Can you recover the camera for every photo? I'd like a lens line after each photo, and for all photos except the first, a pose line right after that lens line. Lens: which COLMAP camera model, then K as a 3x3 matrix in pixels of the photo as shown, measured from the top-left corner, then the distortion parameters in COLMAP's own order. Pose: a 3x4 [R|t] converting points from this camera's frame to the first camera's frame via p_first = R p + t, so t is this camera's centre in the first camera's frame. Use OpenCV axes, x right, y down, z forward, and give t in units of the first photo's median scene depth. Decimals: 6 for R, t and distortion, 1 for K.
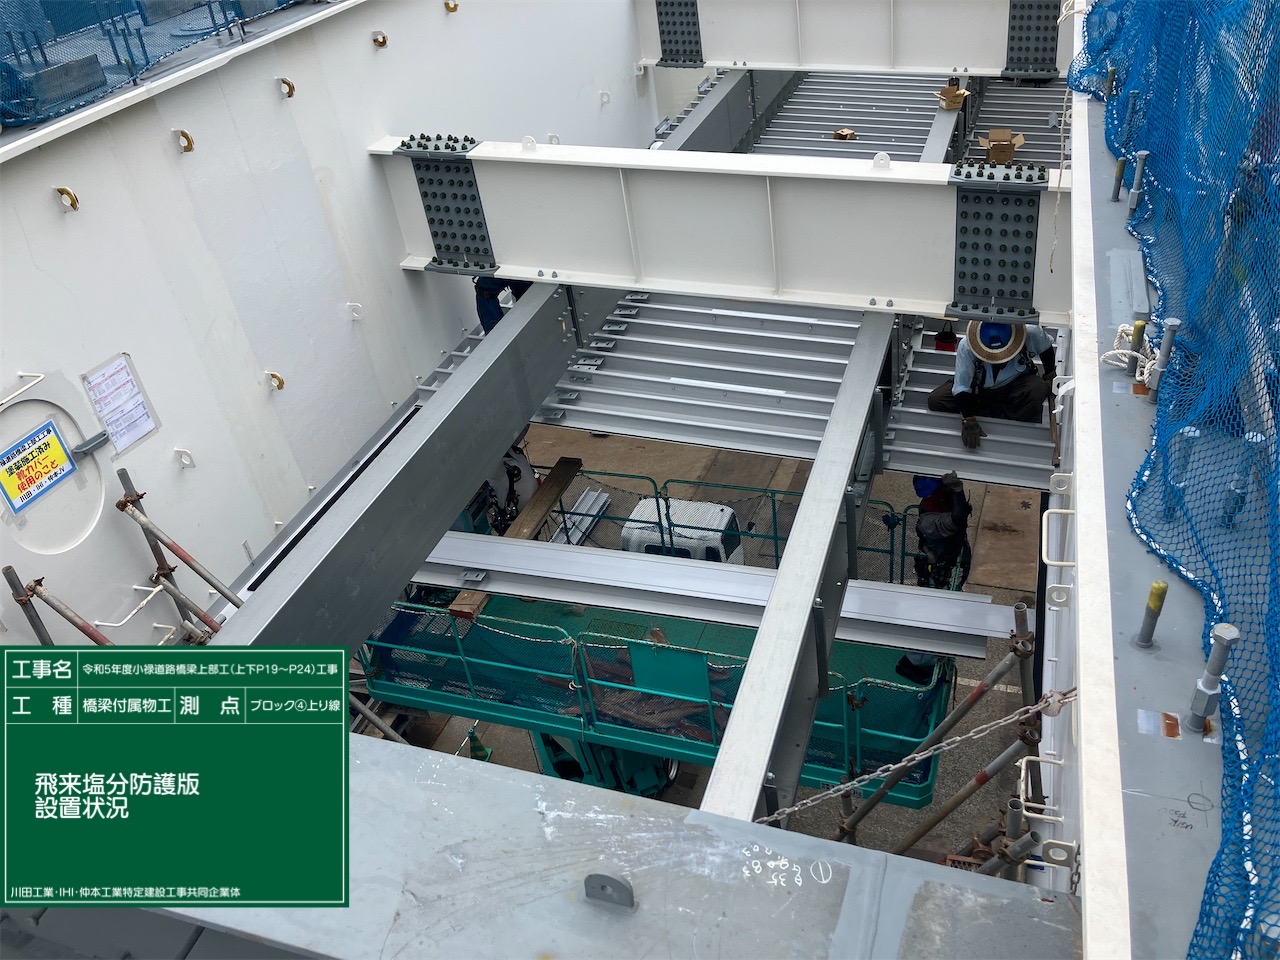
lens RADIAL K [[1055.5, 0, 640.2], [0, 1055.5, 500.3], [0, 0, 1]] dist [0.008808, 0.009989]
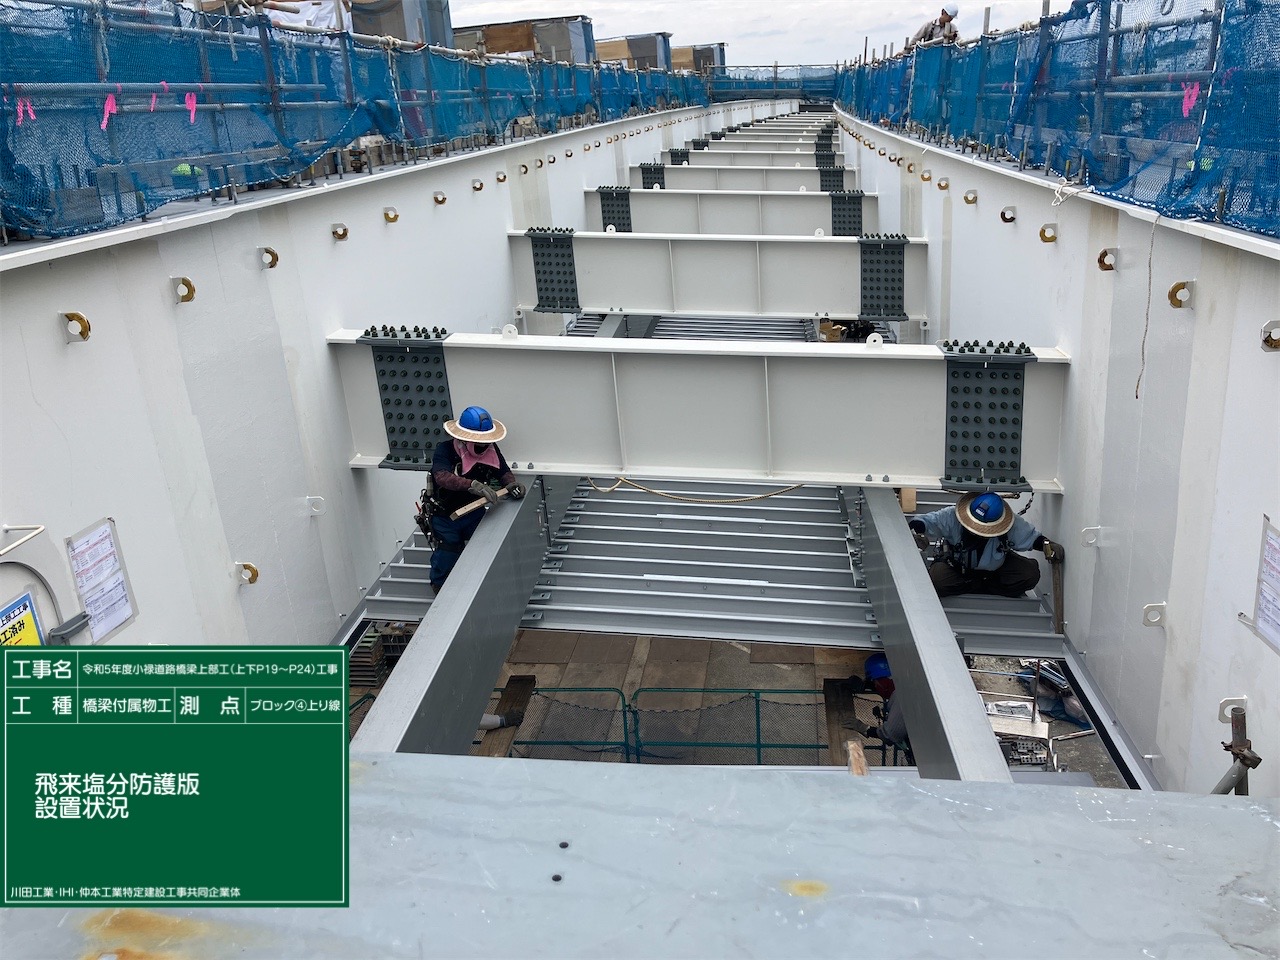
lens RADIAL K [[1047.3, 0, 641.4], [0, 1047.3, 504.1], [0, 0, 1]] dist [0.079045, -0.134929]
pose [[0.970996, -0.022254, 0.238059, -0.236567], [0.085004, 0.962742, -0.256716, 0.076817], [-0.223477, 0.269506, 0.936709, 0.122673]]
